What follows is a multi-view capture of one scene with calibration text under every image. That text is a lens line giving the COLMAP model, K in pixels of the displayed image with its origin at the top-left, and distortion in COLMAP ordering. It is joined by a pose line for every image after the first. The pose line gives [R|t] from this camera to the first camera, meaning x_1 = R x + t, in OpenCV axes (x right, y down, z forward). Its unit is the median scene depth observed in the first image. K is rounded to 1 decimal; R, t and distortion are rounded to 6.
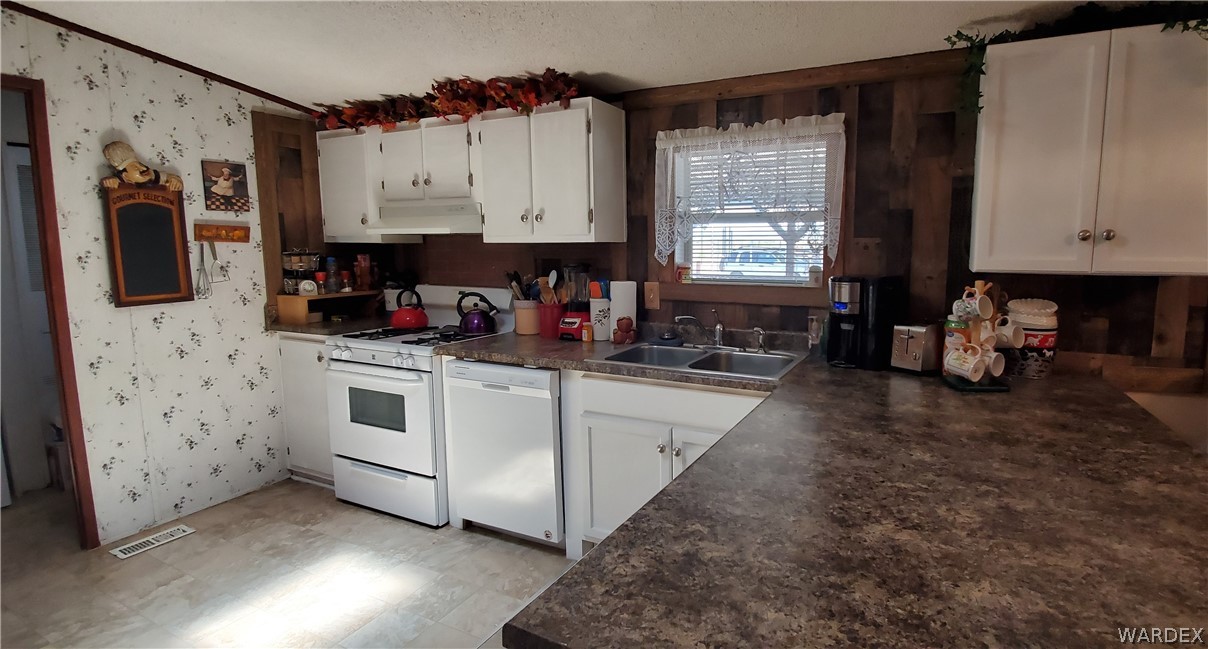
lens RADIAL K [[565.4, 0, 674.9], [0, 565.4, 318.0], [0, 0, 1]] dist [-0.001069, -0.006395]
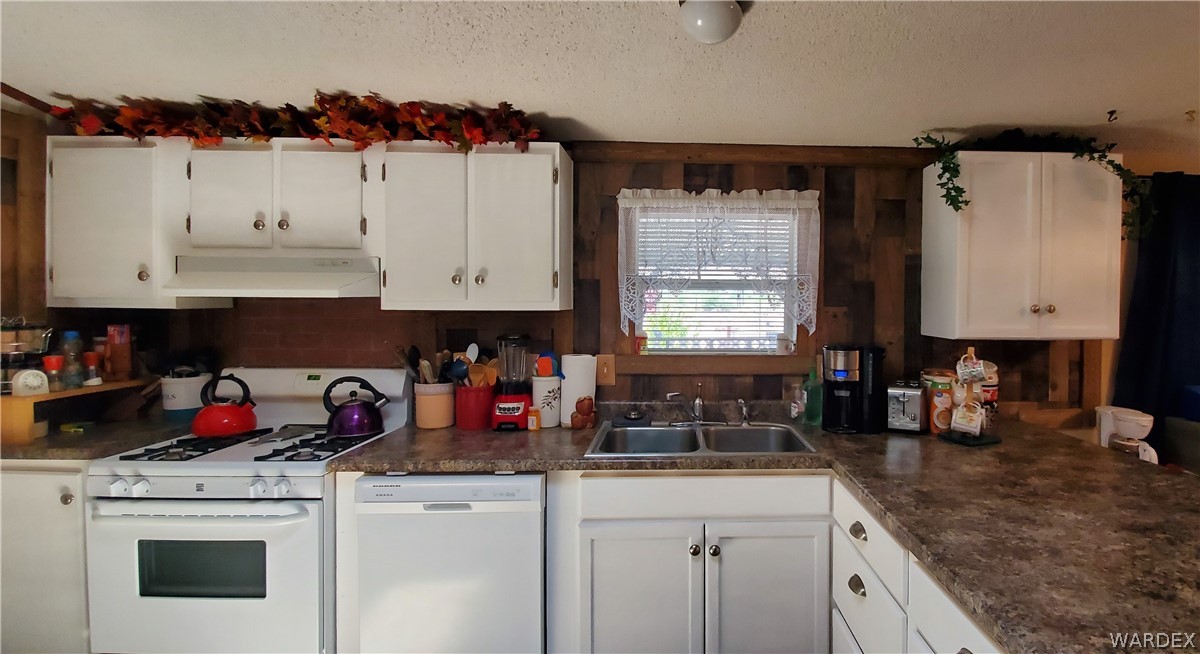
lens RADIAL K [[571.6, 0, 675.1], [0, 571.6, 316.0], [0, 0, 1]] dist [-0.002477, -0.010053]
pose [[0.885971, -0.006865, 0.463690, -0.361529], [0.053458, 0.994737, -0.087415, -0.040371], [-0.460649, 0.102235, 0.881675, 0.164936]]
